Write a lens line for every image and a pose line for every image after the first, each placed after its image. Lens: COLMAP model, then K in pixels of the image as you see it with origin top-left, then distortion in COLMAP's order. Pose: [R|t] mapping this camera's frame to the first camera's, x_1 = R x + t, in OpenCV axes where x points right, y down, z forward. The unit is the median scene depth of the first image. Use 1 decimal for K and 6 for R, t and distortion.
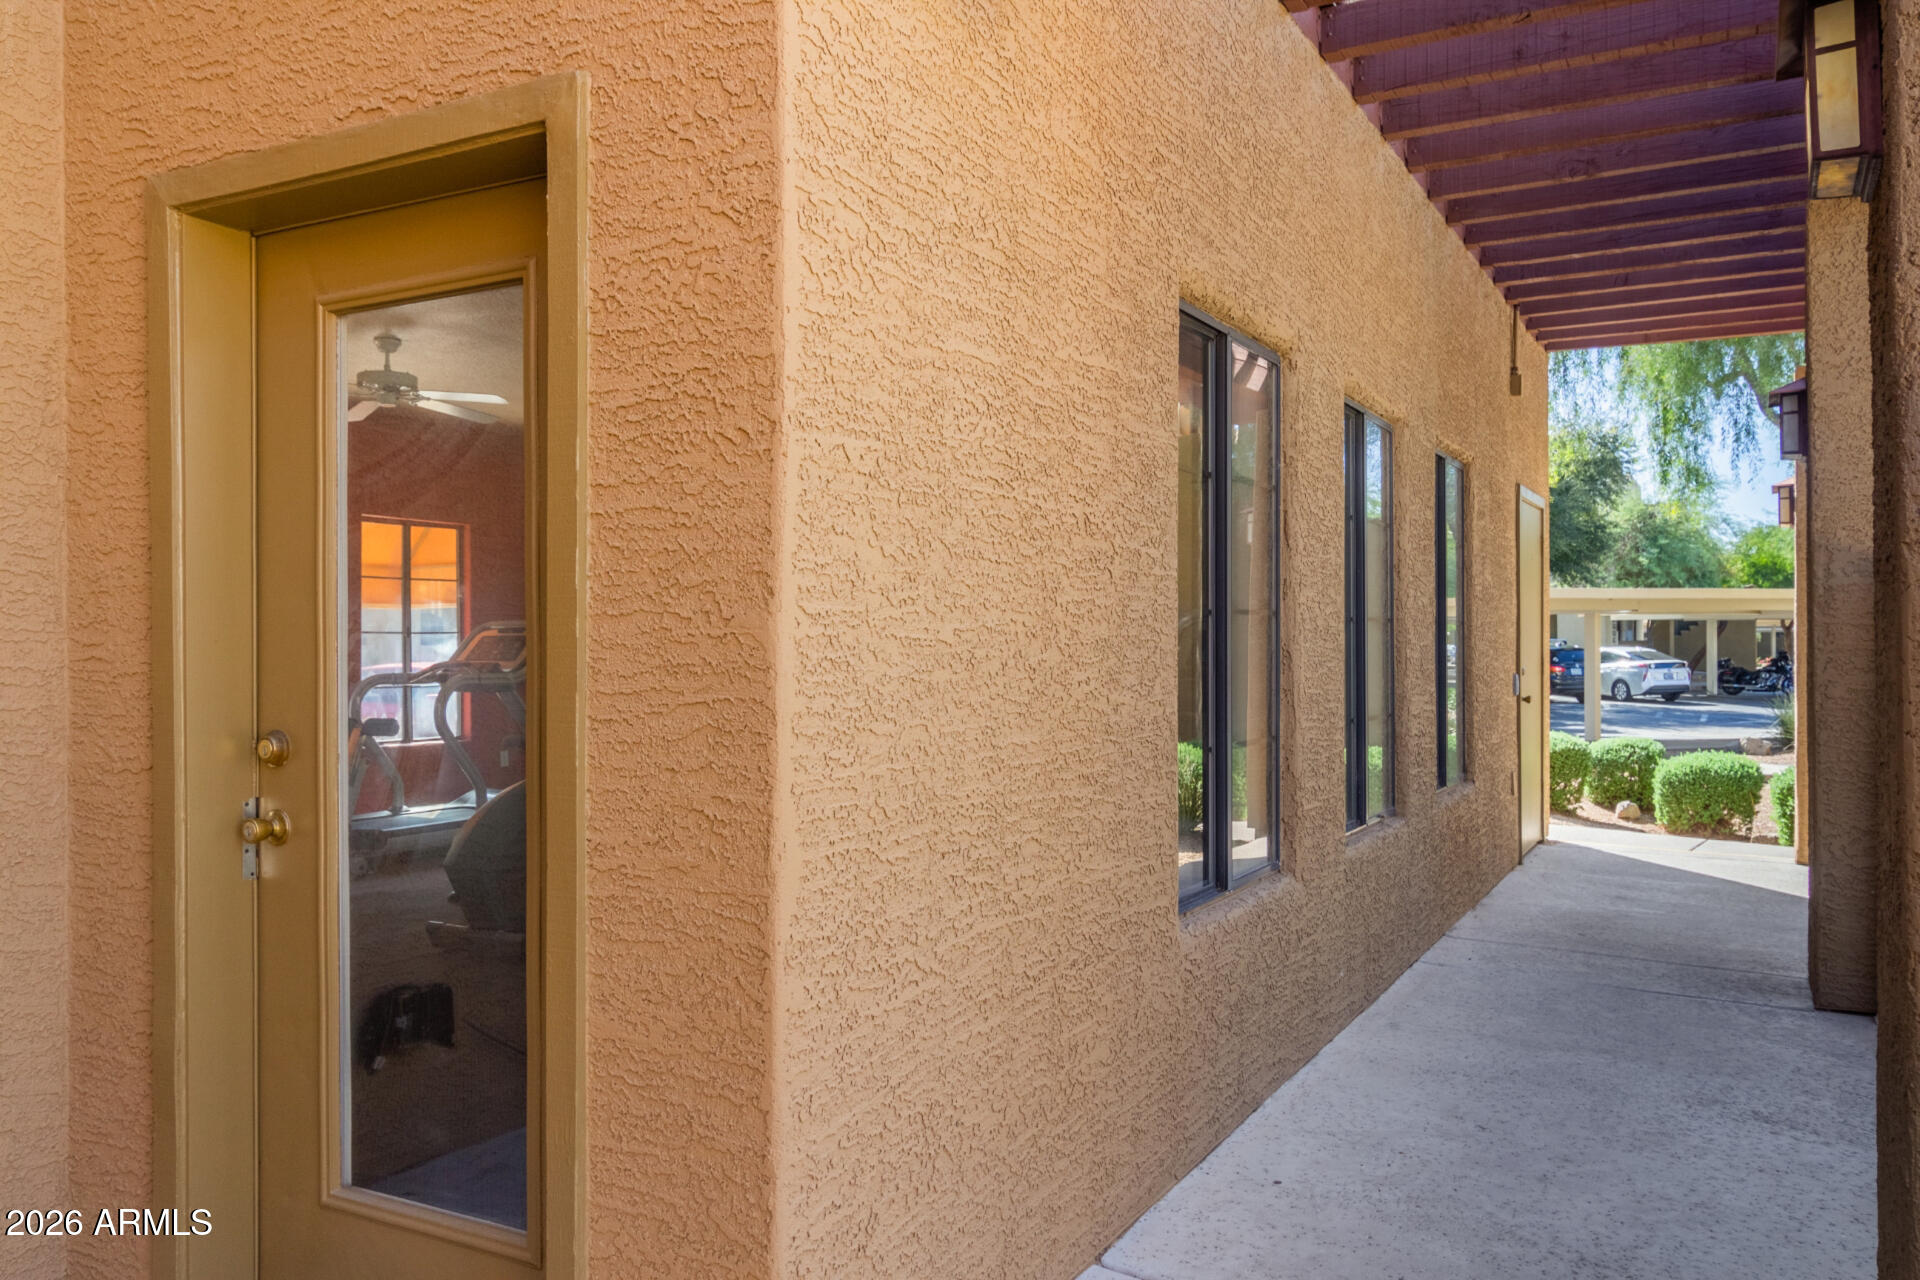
lens RADIAL K [[1432.8, 0, 961.8], [0, 1432.8, 642.2], [0, 0, 1]] dist [-0.002300, -0.000339]
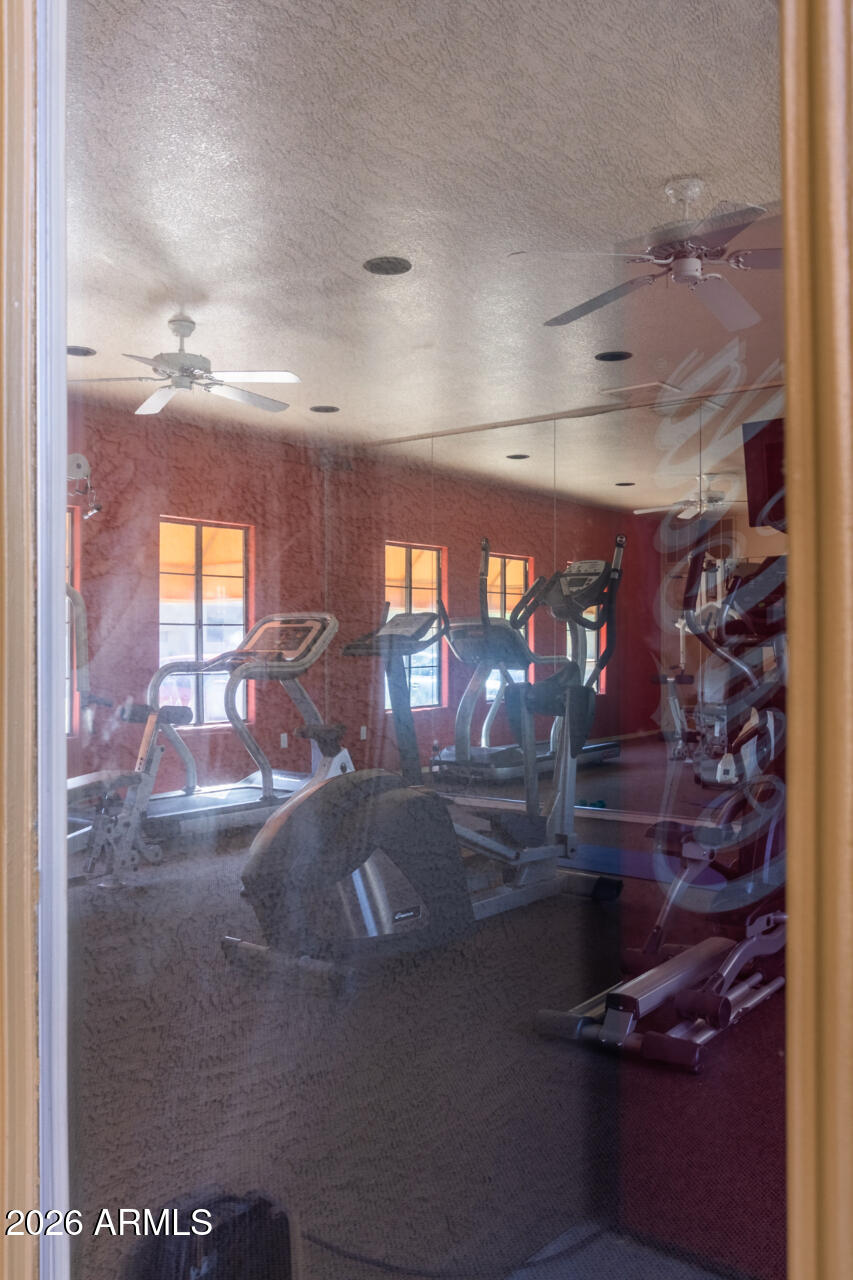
lens RADIAL K [[1037.2, 0, 426.0], [0, 1037.2, 639.5], [0, 0, 1]] dist [0.004181, 0.000771]
pose [[0.988313, 0.001452, -0.152432, -0.096702], [-0.002013, 0.999992, -0.003526, 0.007240], [0.152425, 0.003792, 0.988308, 0.246505]]
